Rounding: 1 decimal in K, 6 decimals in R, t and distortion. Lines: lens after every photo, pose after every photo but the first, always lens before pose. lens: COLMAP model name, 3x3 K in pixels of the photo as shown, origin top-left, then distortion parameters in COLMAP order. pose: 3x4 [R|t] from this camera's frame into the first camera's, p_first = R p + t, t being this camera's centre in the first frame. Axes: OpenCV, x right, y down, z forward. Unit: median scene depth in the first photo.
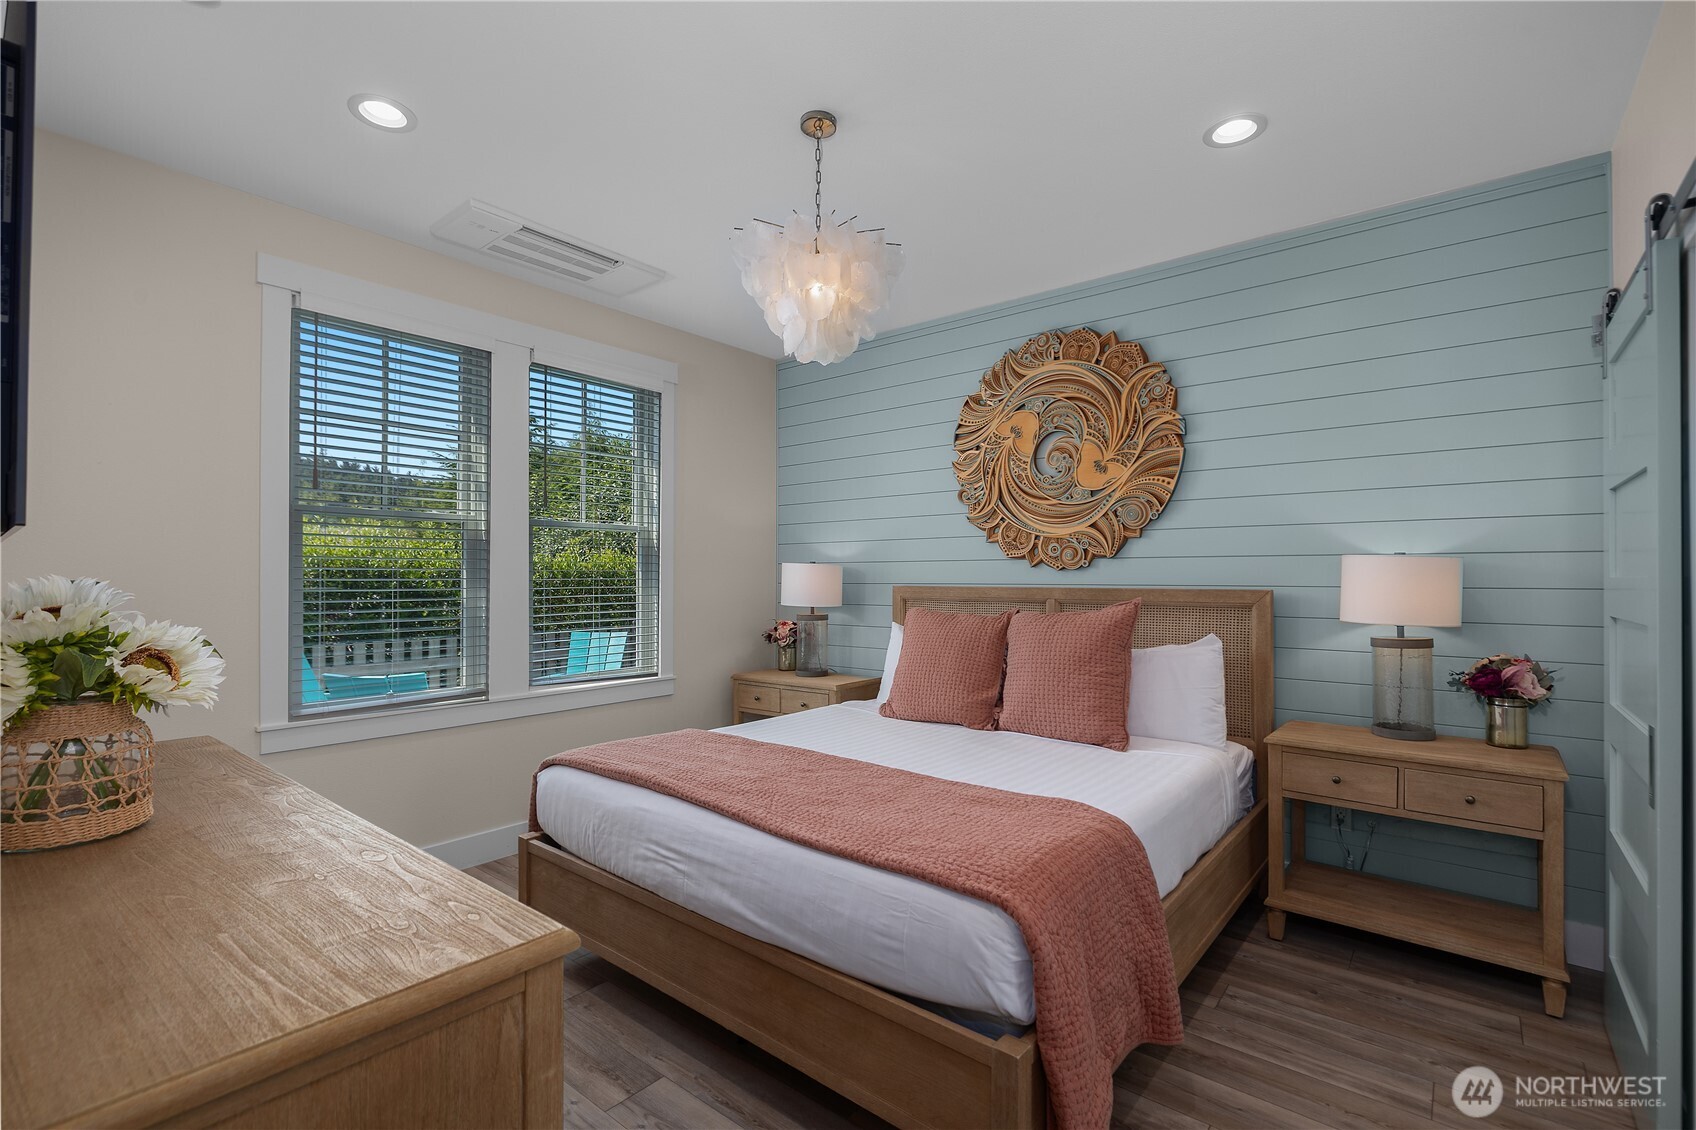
lens RADIAL K [[779.3, 0, 851.3], [0, 779.3, 570.8], [0, 0, 1]] dist [0.003761, -0.000266]
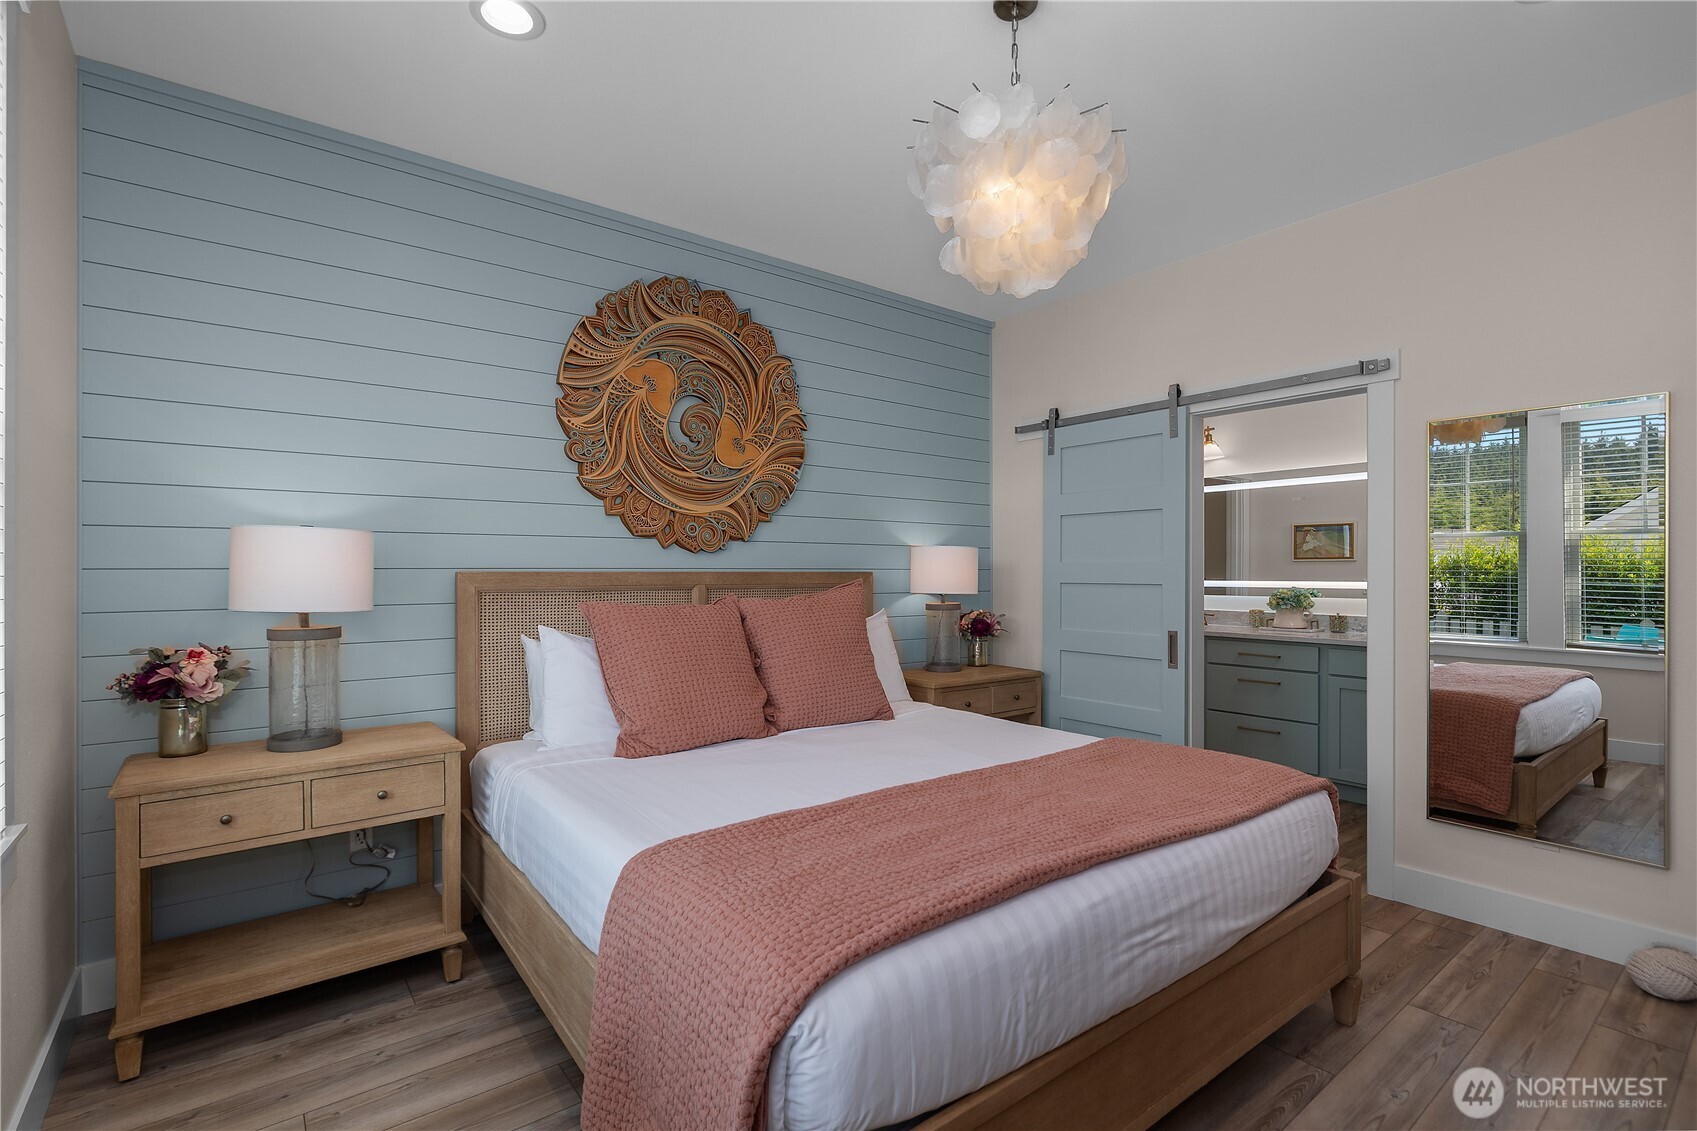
lens RADIAL K [[779.7, 0, 851.0], [0, 779.7, 568.9], [0, 0, 1]] dist [0.003761, -0.000266]
pose [[0.216579, 0.000342, 0.976265, -0.582332], [-0.007871, 0.999968, 0.001395, 0.016131], [-0.976233, -0.007986, 0.216574, 0.651160]]
